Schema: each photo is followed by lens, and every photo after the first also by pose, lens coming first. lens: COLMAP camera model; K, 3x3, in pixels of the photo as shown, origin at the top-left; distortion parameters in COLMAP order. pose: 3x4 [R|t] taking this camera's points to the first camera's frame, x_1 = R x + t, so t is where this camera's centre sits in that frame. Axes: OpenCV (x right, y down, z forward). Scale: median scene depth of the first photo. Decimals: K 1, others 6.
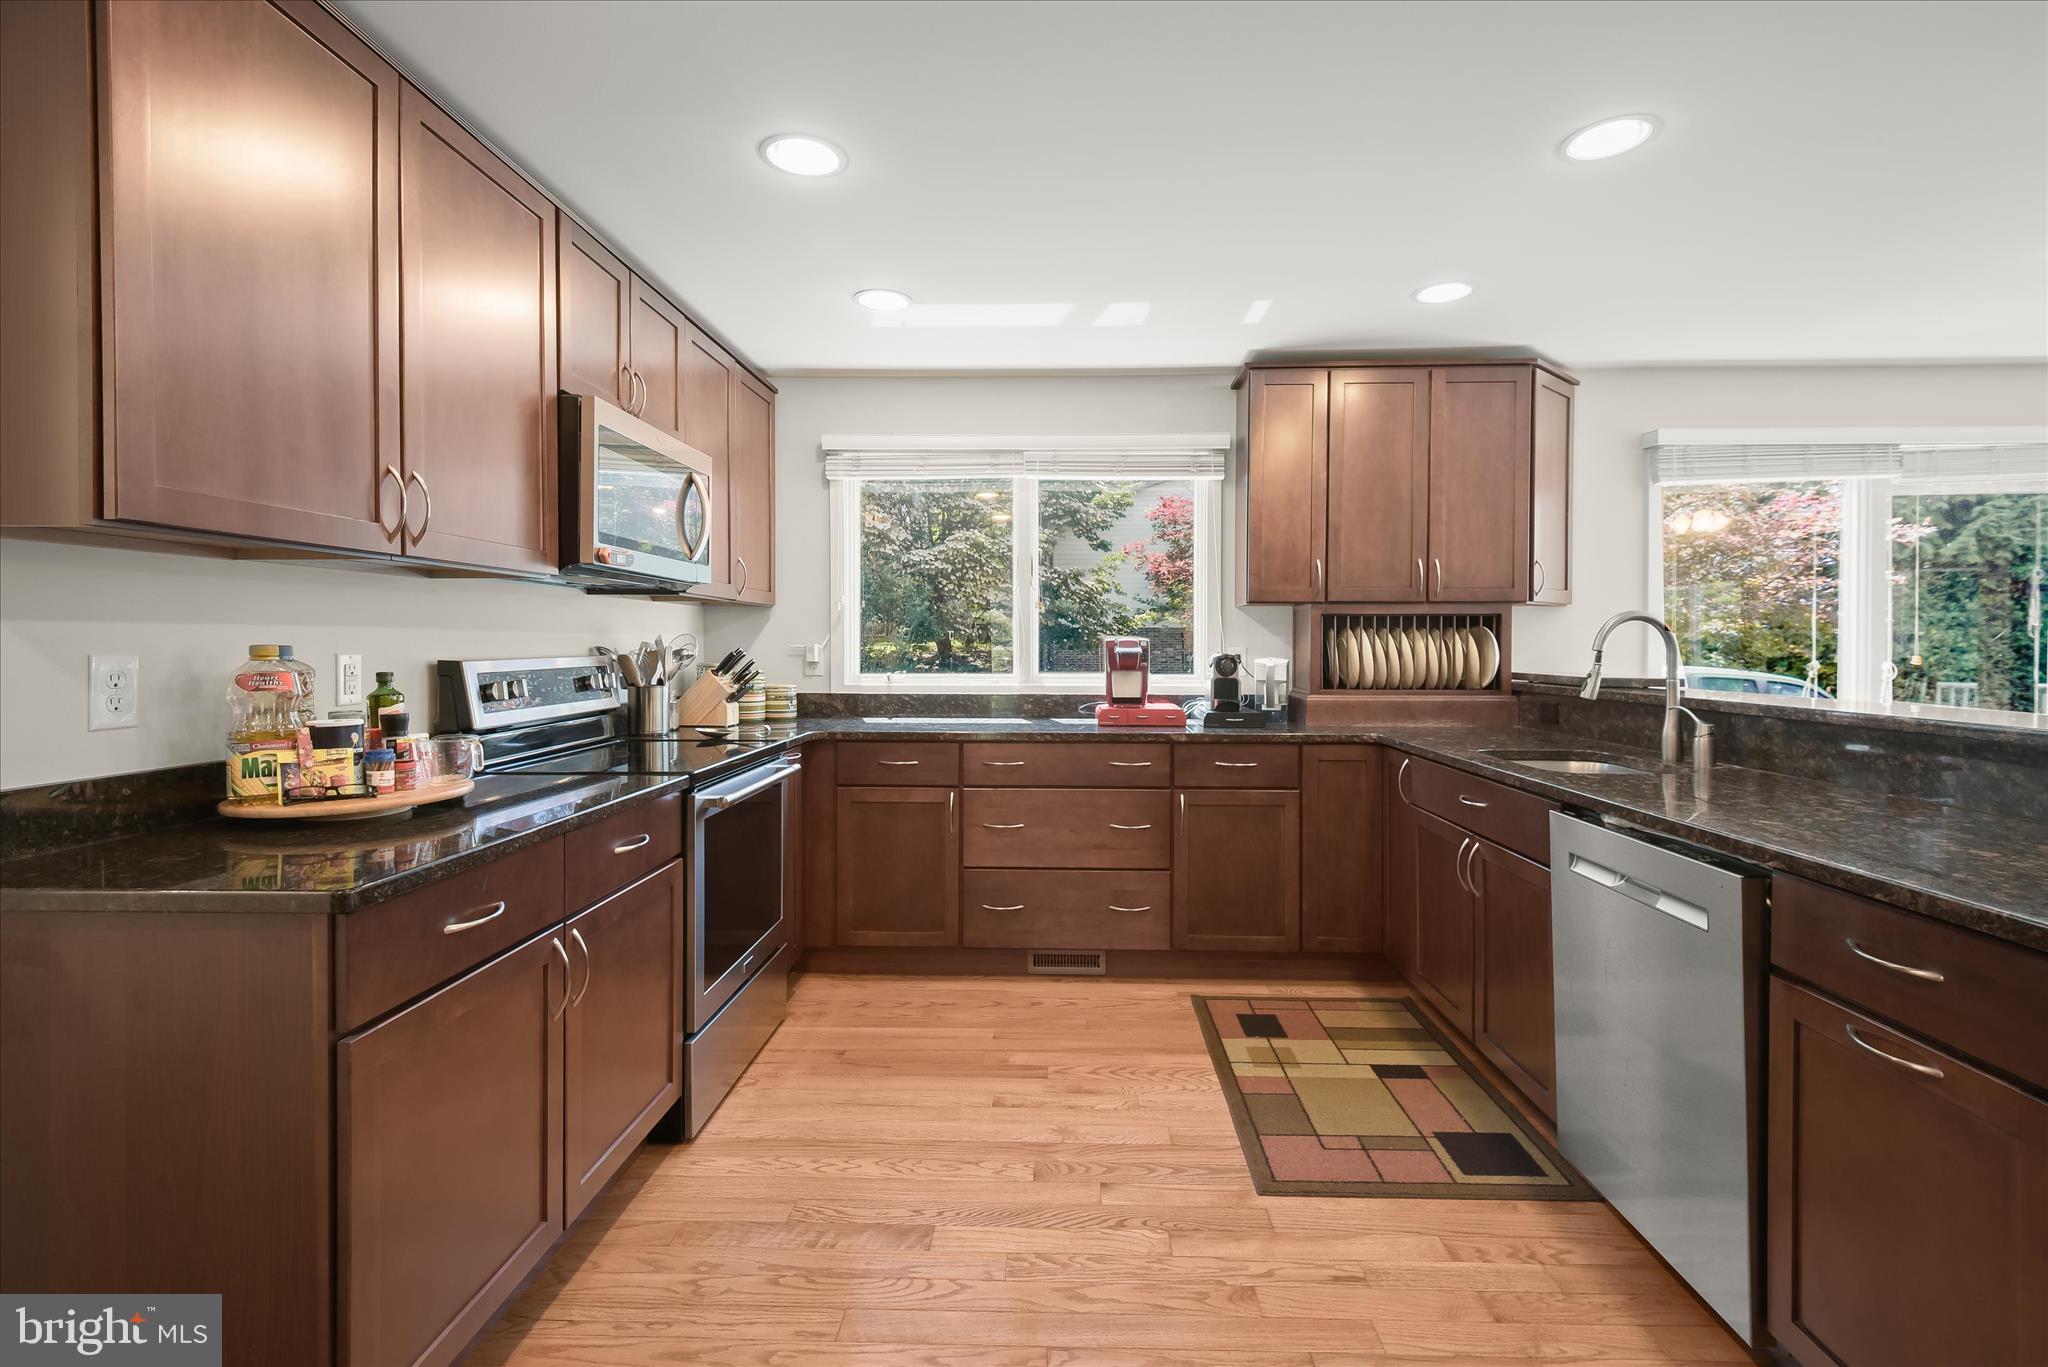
lens RADIAL K [[938.3, 0, 1031.0], [0, 938.3, 652.7], [0, 0, 1]] dist [0.004730, -0.000591]
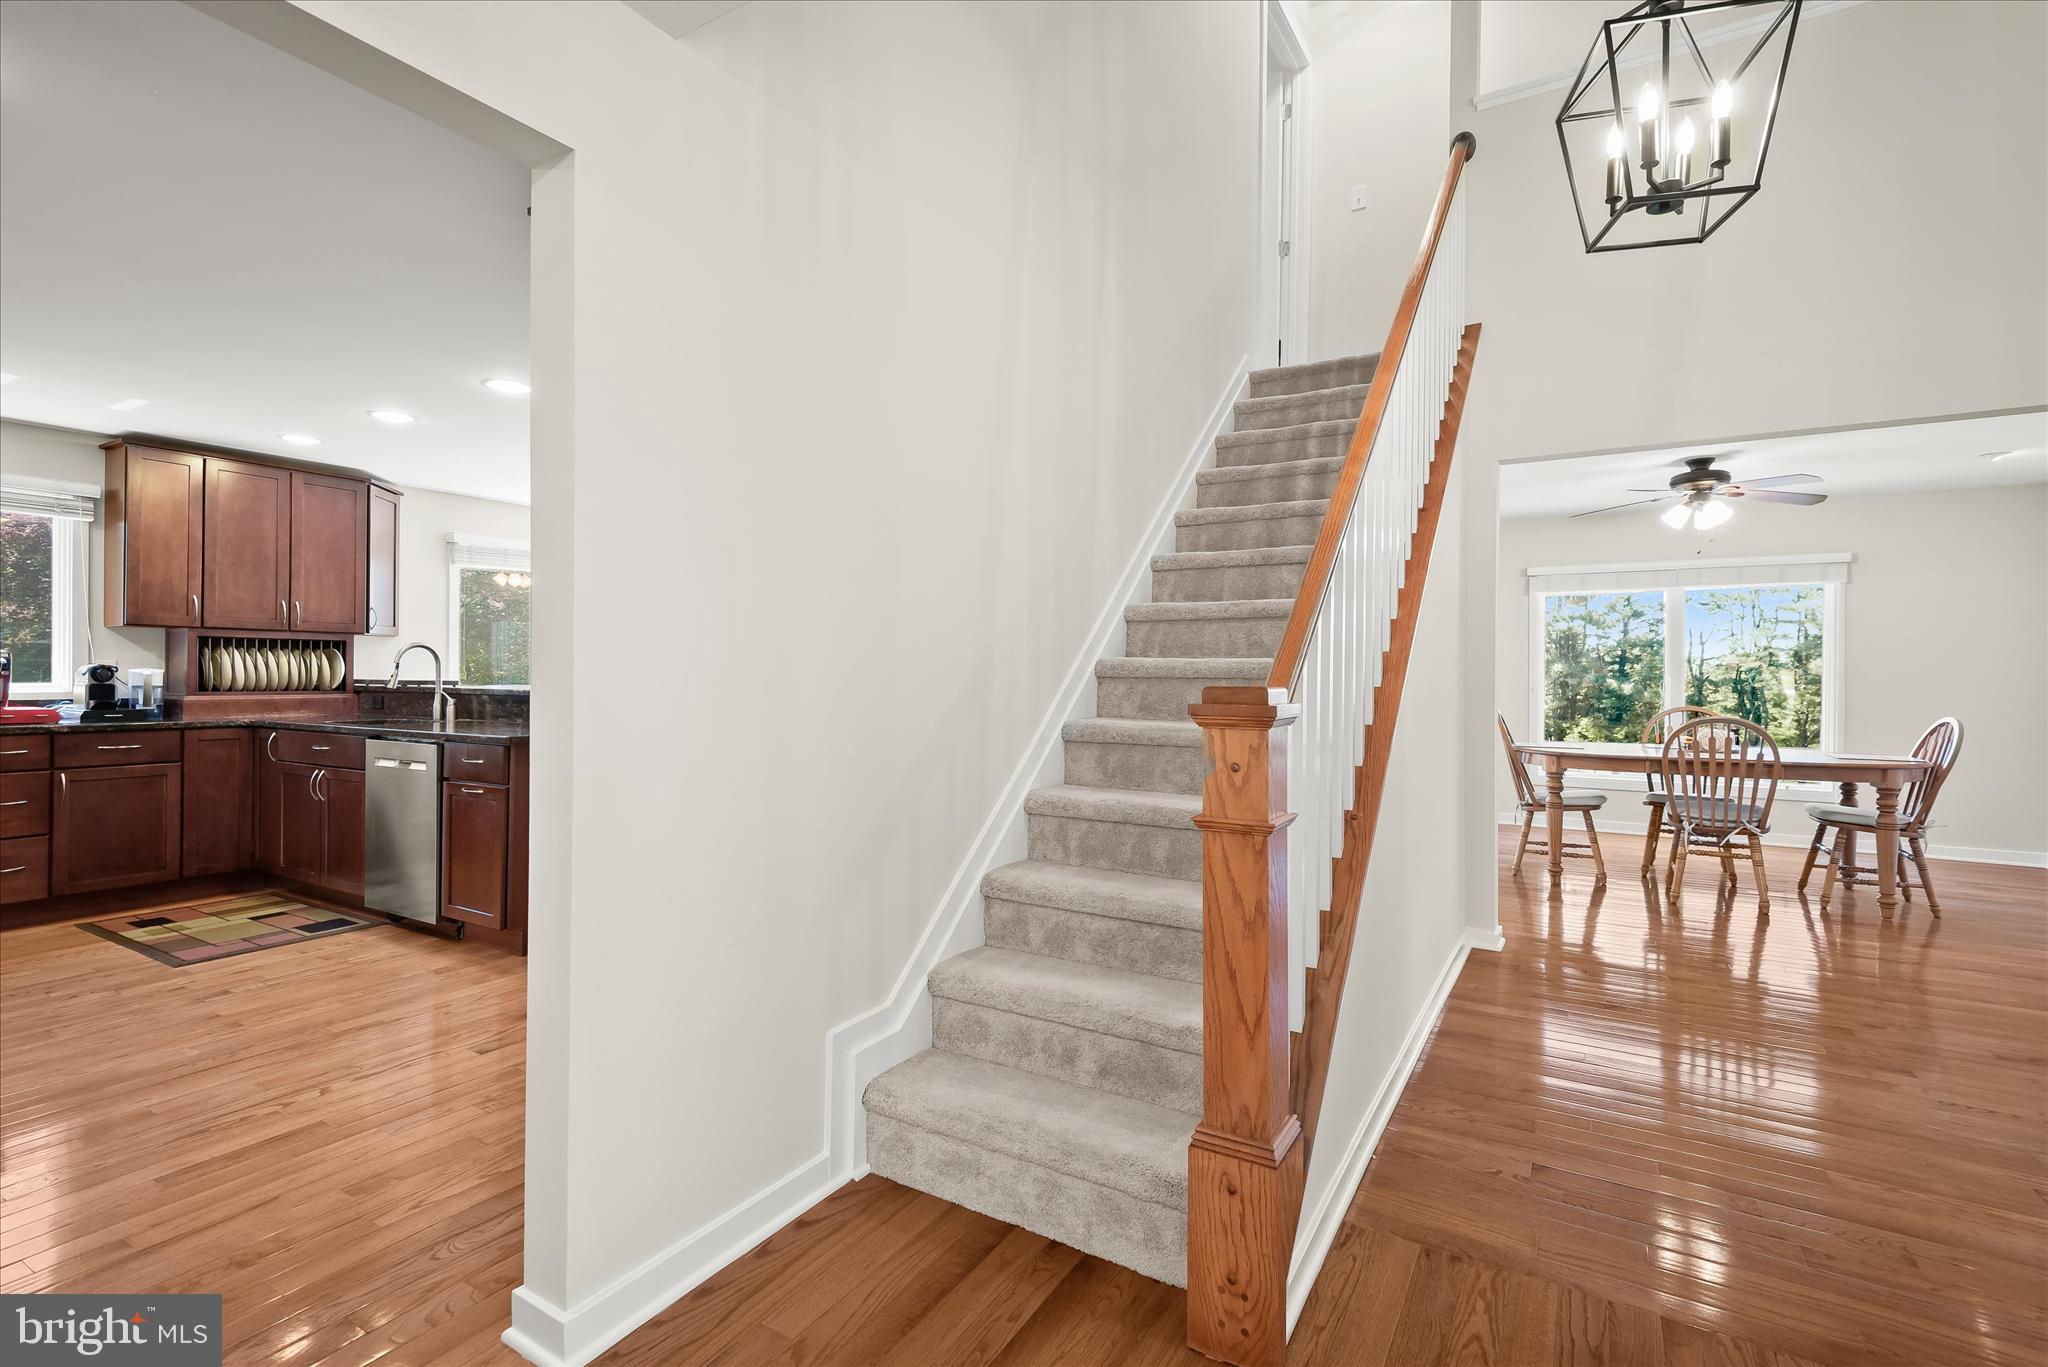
lens RADIAL K [[938.3, 0, 1025.9], [0, 938.3, 674.4], [0, 0, 1]] dist [0.004730, -0.000591]
pose [[0.486462, 0.002648, 0.873698, -0.294624], [0.003845, 0.999979, -0.005171, 0.025728], [-0.873693, 0.005875, 0.486441, -0.702177]]
